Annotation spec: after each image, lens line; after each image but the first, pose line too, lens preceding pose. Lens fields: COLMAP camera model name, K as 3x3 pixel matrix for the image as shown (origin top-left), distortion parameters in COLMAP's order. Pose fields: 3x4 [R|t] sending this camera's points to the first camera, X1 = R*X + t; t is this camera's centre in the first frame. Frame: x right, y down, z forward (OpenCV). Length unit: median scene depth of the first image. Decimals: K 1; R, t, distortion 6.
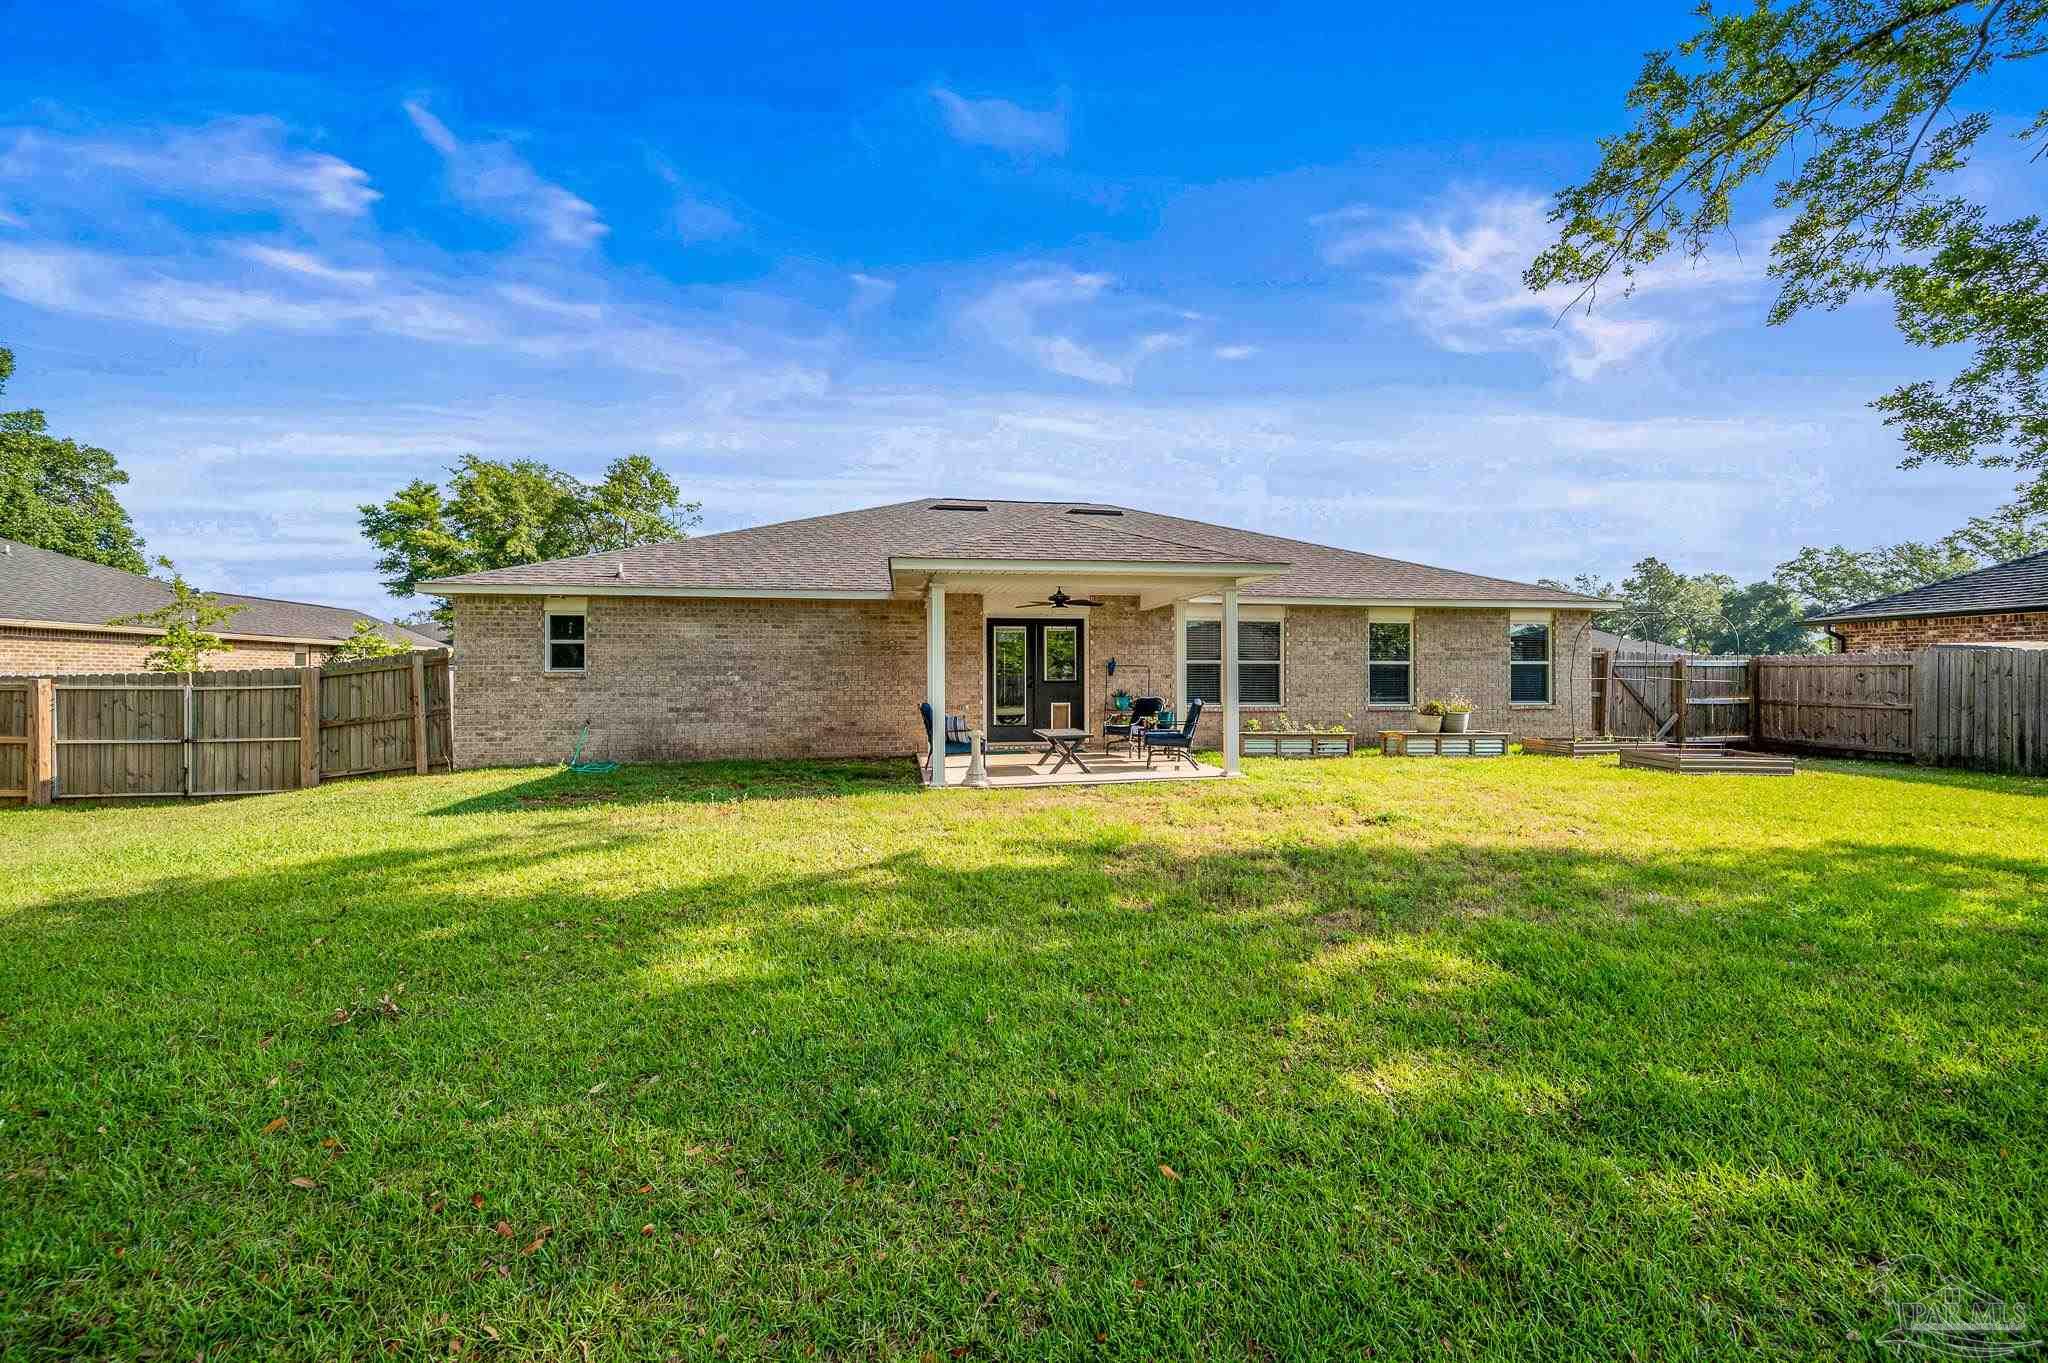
lens RADIAL K [[817.9, 0, 1029.6], [0, 817.9, 680.2], [0, 0, 1]] dist [-0.002233, 0.000058]
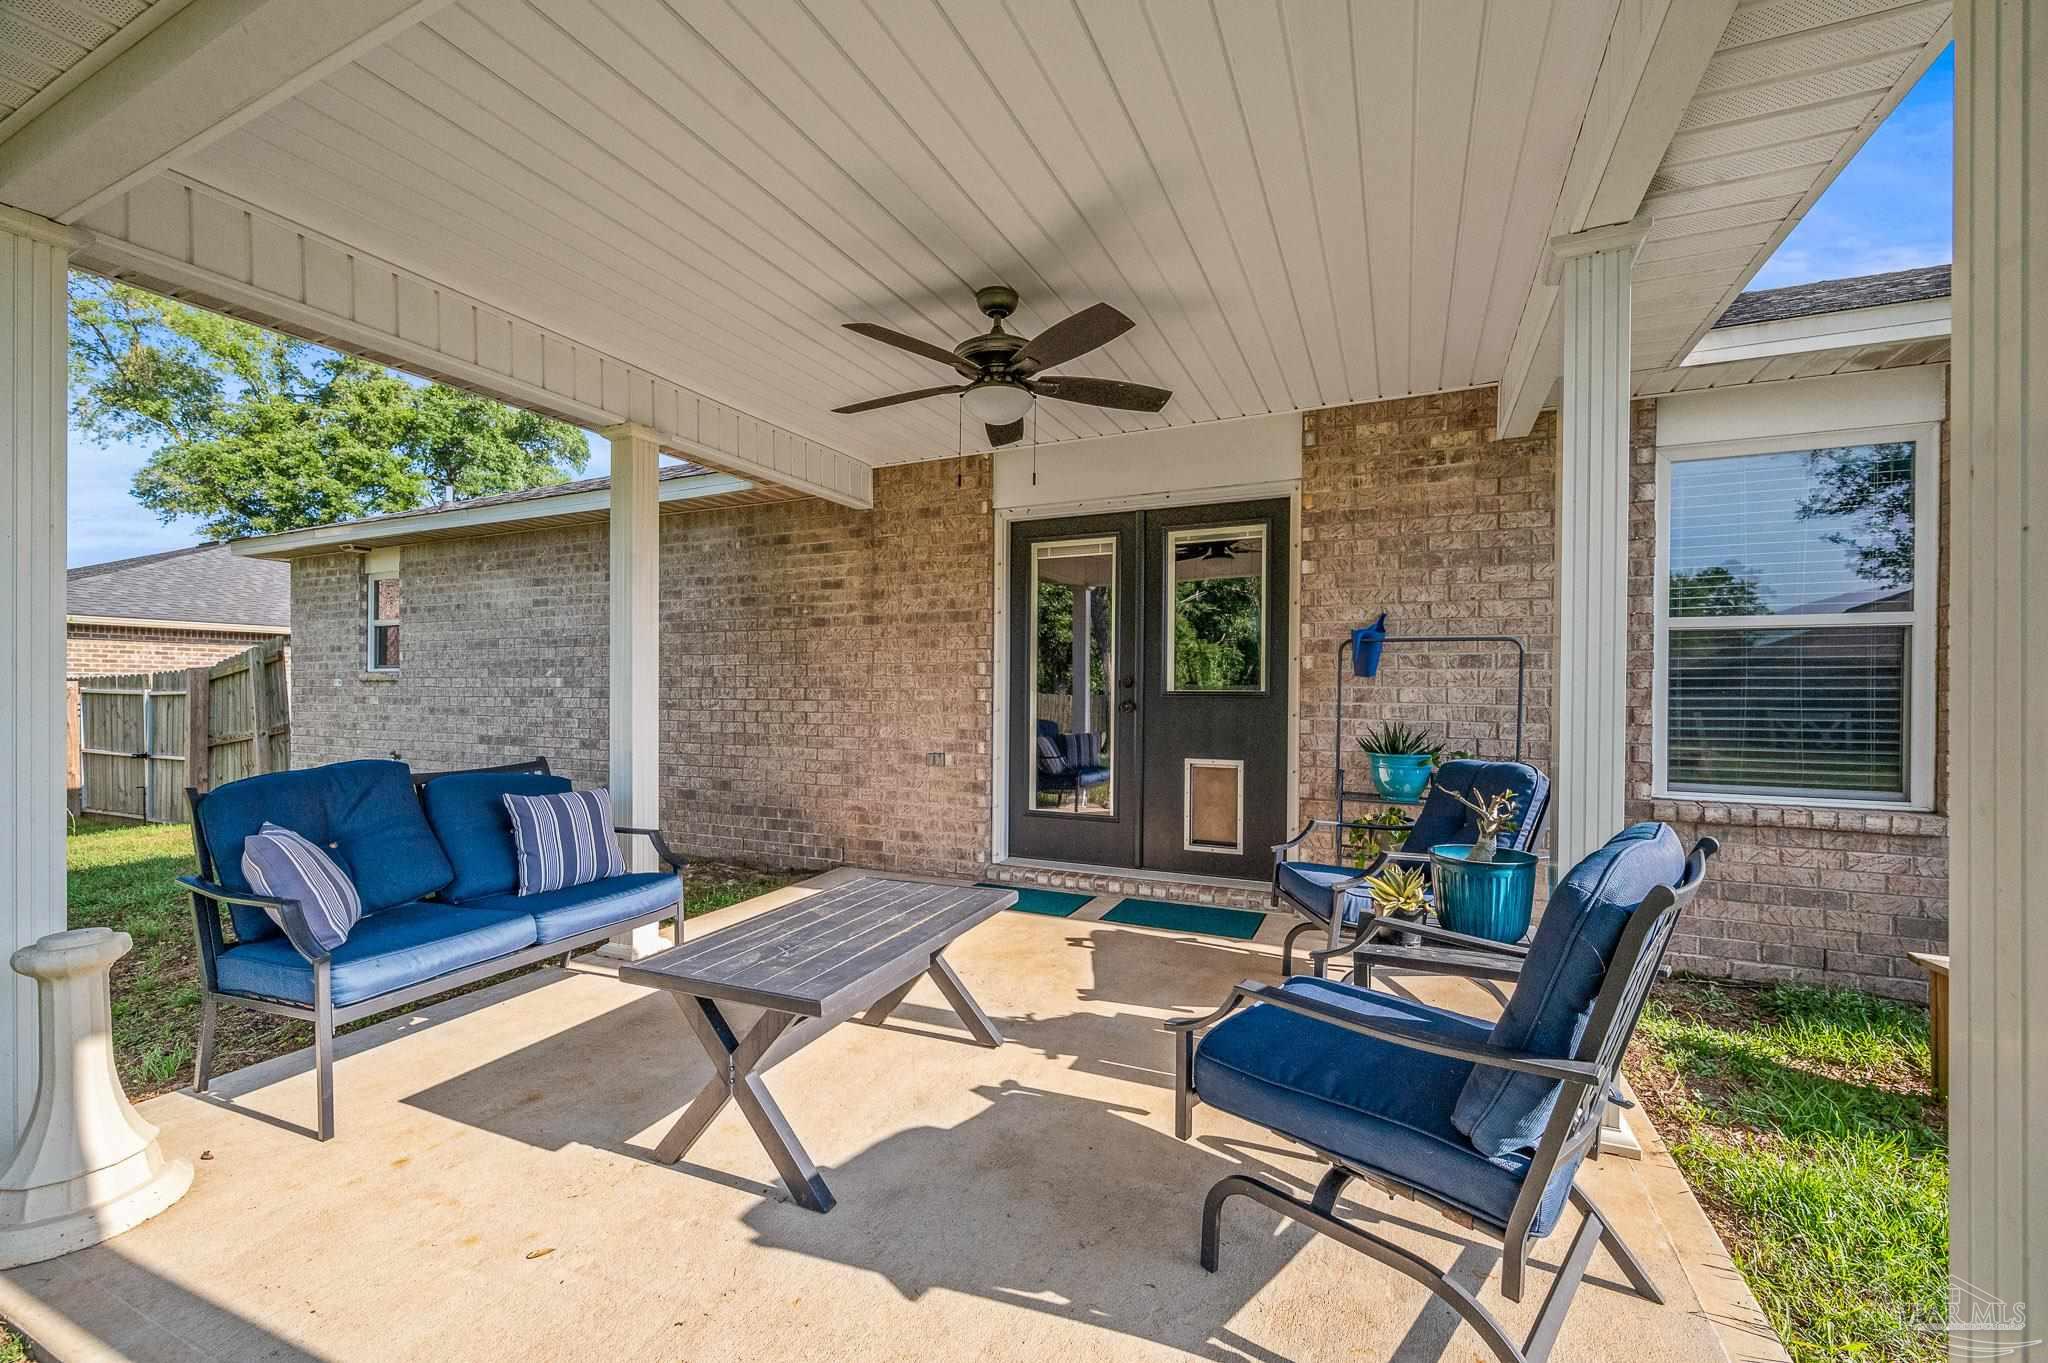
lens RADIAL K [[817.9, 0, 1029.6], [0, 817.9, 680.2], [0, 0, 1]] dist [-0.002233, 0.000058]
pose [[0.821266, 0.000542, -0.570546, 0.170610], [-0.003914, 0.999981, -0.004684, -0.002378], [0.570533, 0.006080, 0.821252, 0.718215]]
